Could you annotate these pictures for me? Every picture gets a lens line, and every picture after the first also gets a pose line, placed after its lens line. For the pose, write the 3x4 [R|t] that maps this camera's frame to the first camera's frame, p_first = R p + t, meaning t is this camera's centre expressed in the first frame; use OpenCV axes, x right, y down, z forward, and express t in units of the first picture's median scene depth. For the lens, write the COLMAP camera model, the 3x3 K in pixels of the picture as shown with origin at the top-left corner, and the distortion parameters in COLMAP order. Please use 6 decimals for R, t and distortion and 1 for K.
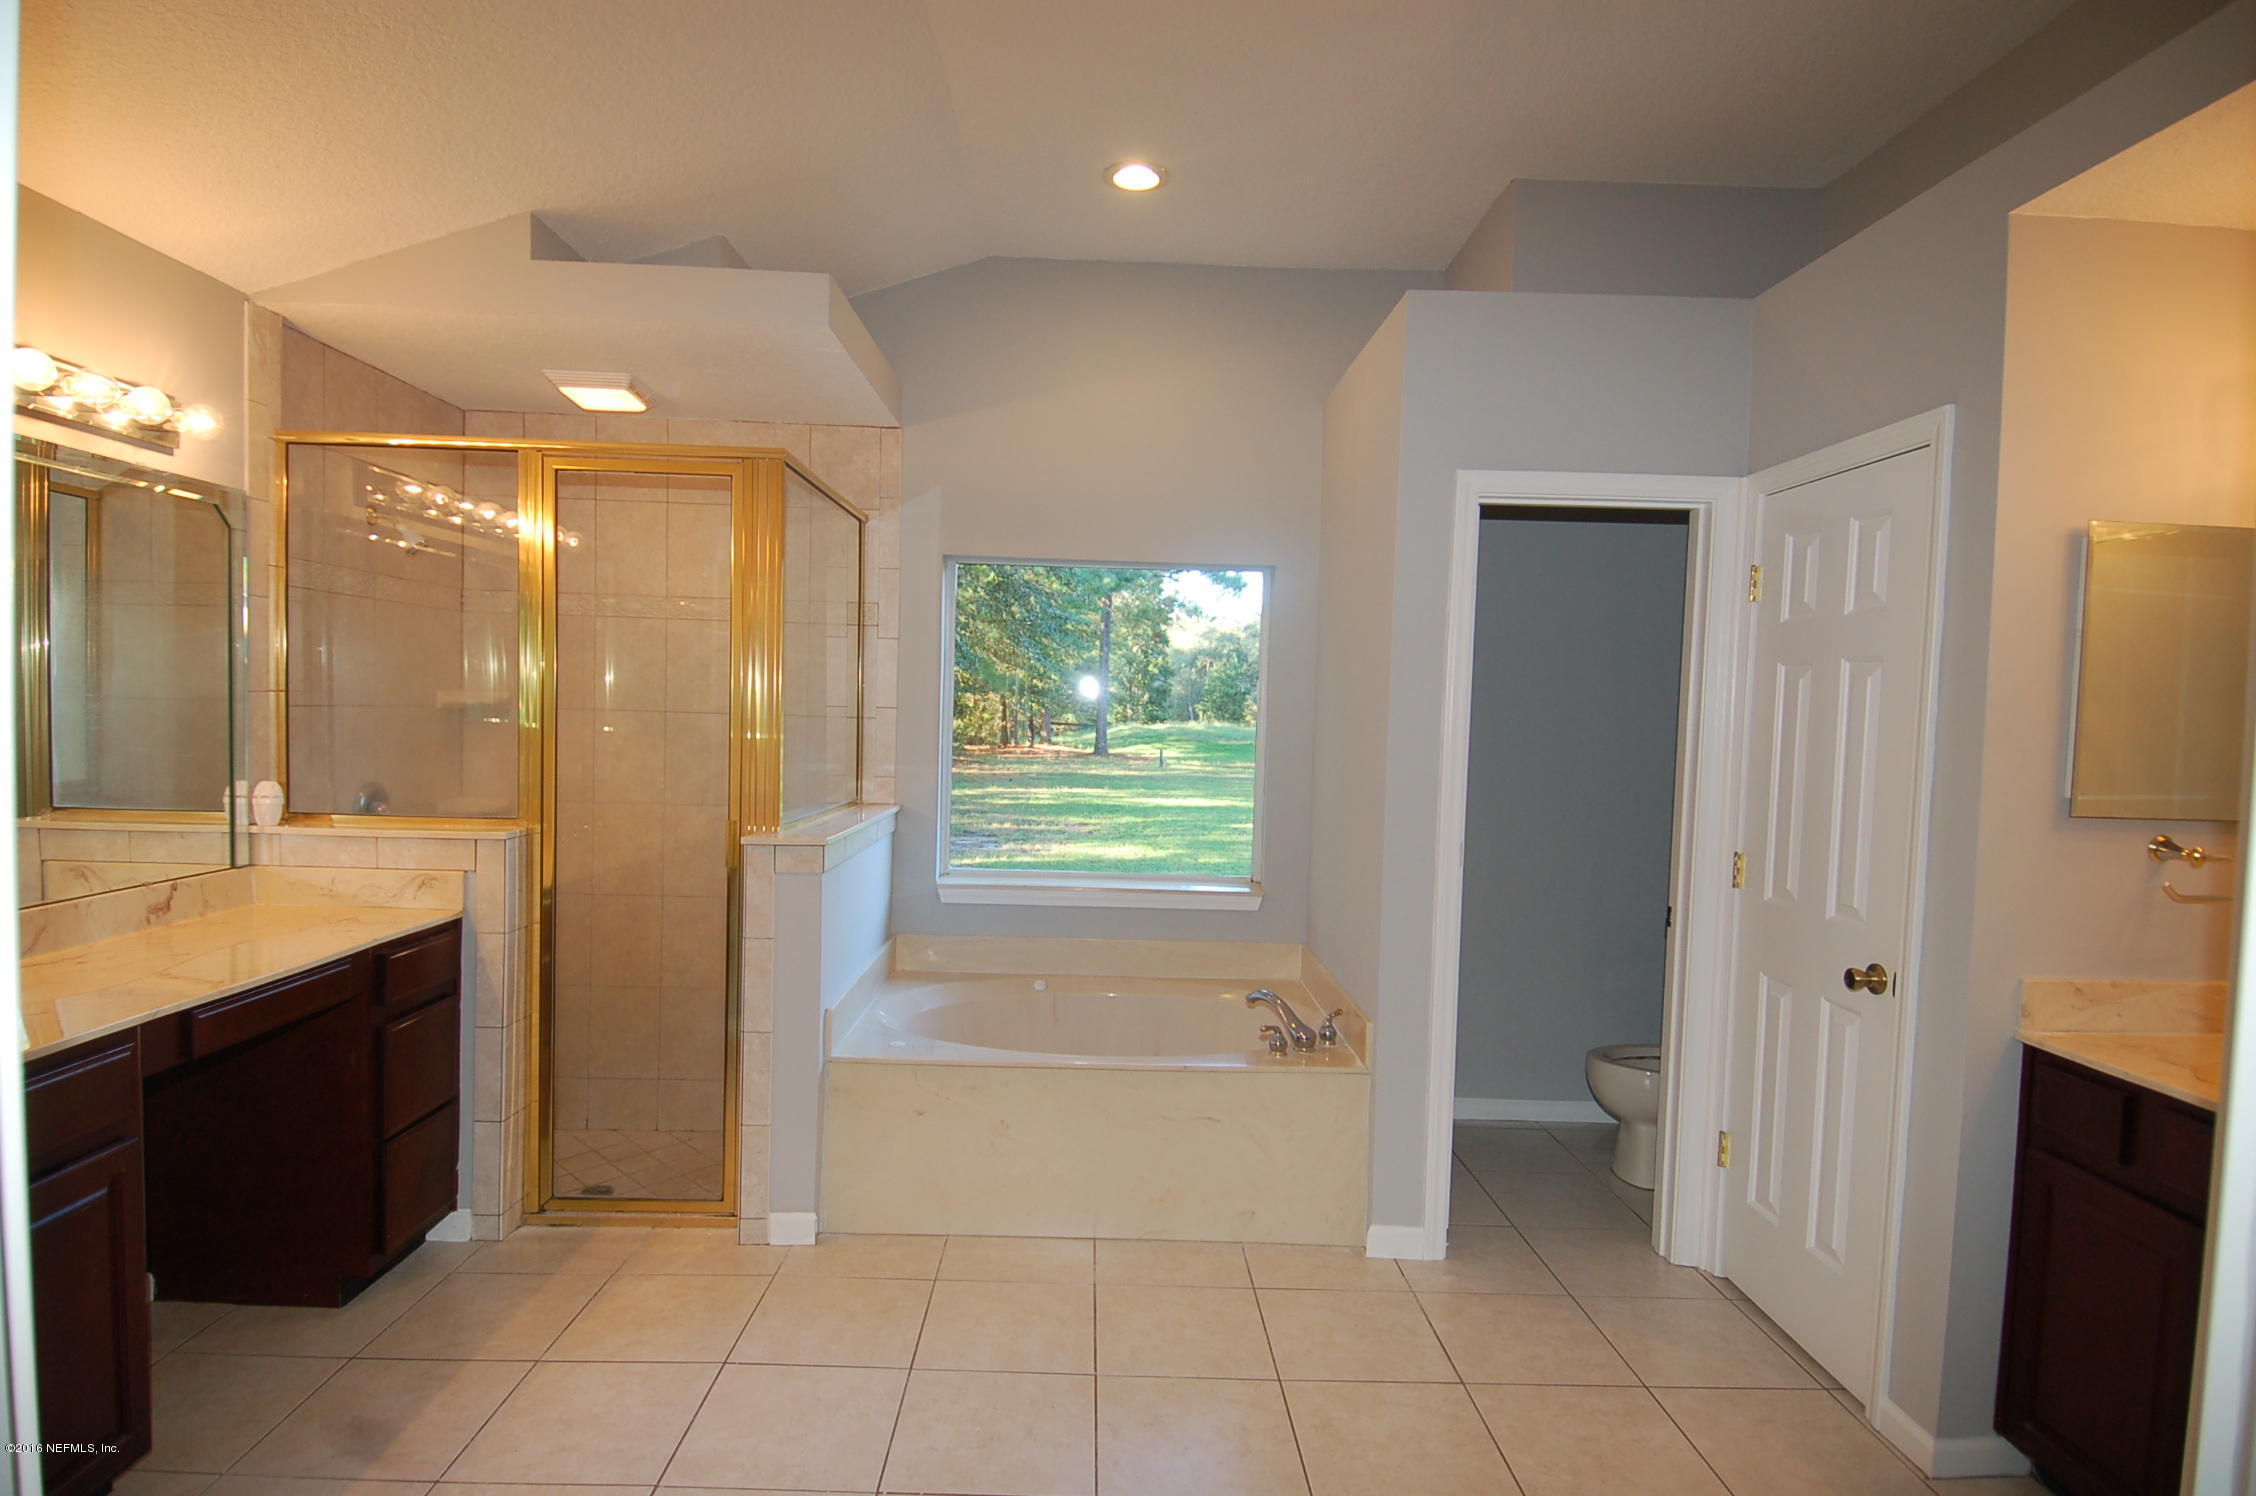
lens RADIAL K [[1161.8, 0, 1134.5], [0, 1161.8, 753.6], [0, 0, 1]] dist [-0.018970, -0.019253]
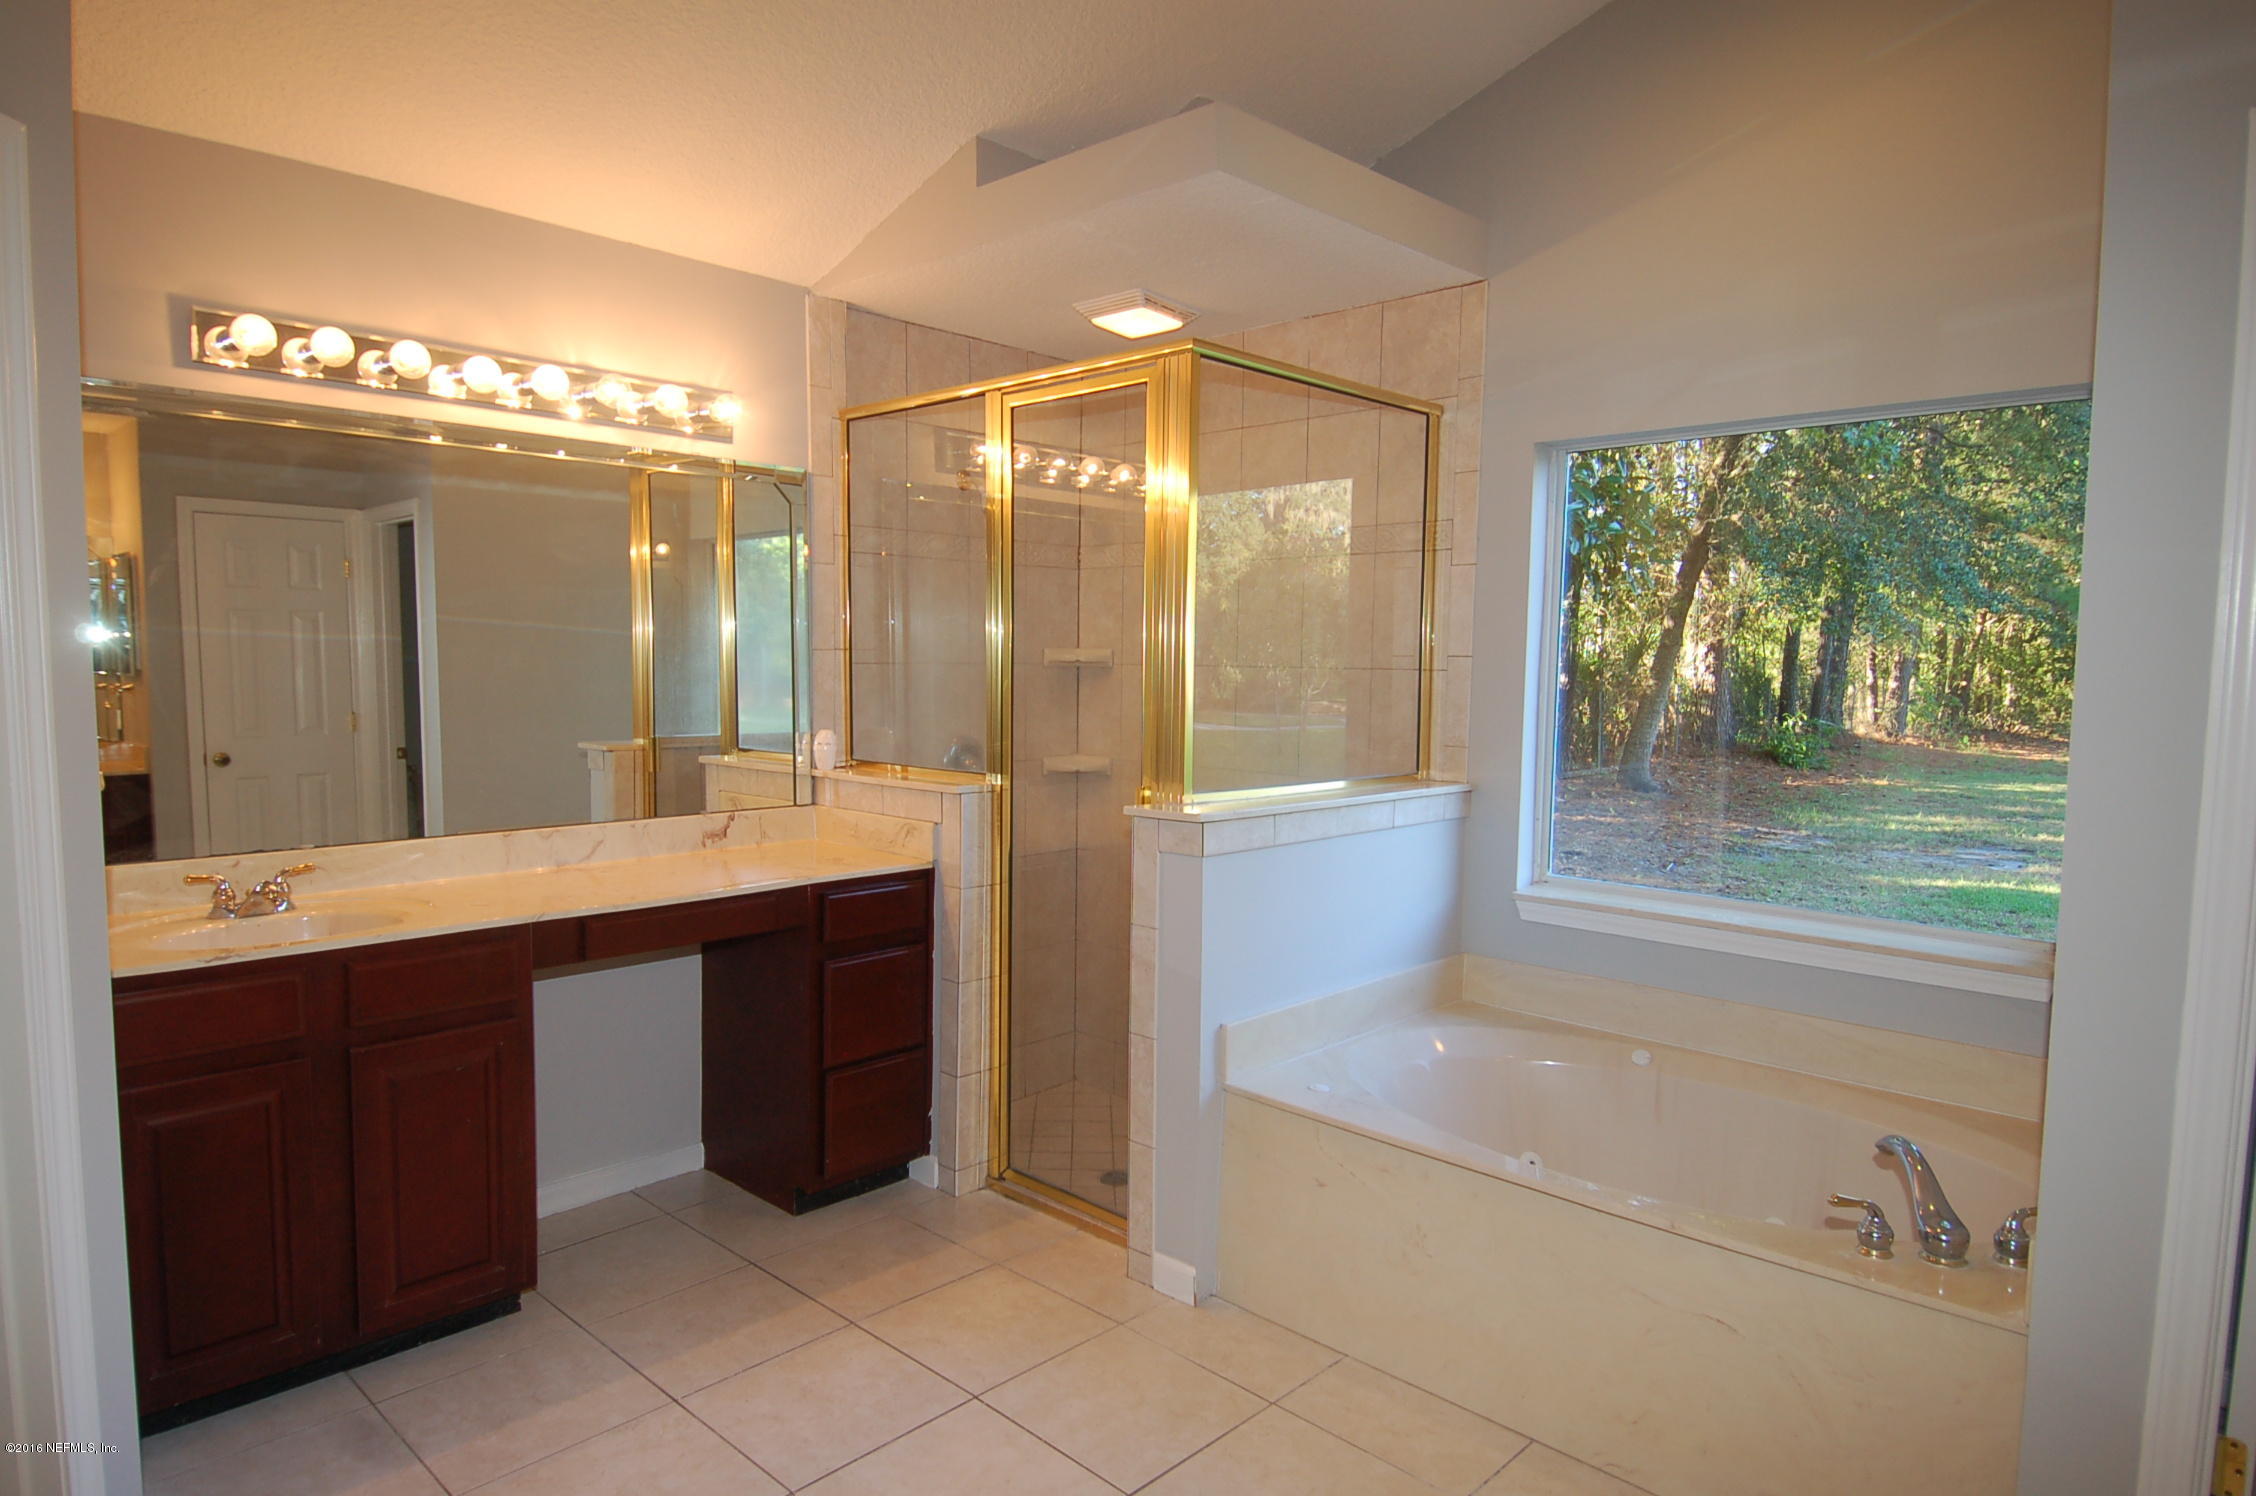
lens RADIAL K [[1315.0, 0, 1123.0], [0, 1315.0, 760.5], [0, 0, 1]] dist [-0.002739, -0.005111]
pose [[0.681862, 0.035919, -0.730598, 0.362006], [-0.018887, 0.999325, 0.031504, 0.008132], [0.731237, -0.007682, 0.682080, 0.329899]]
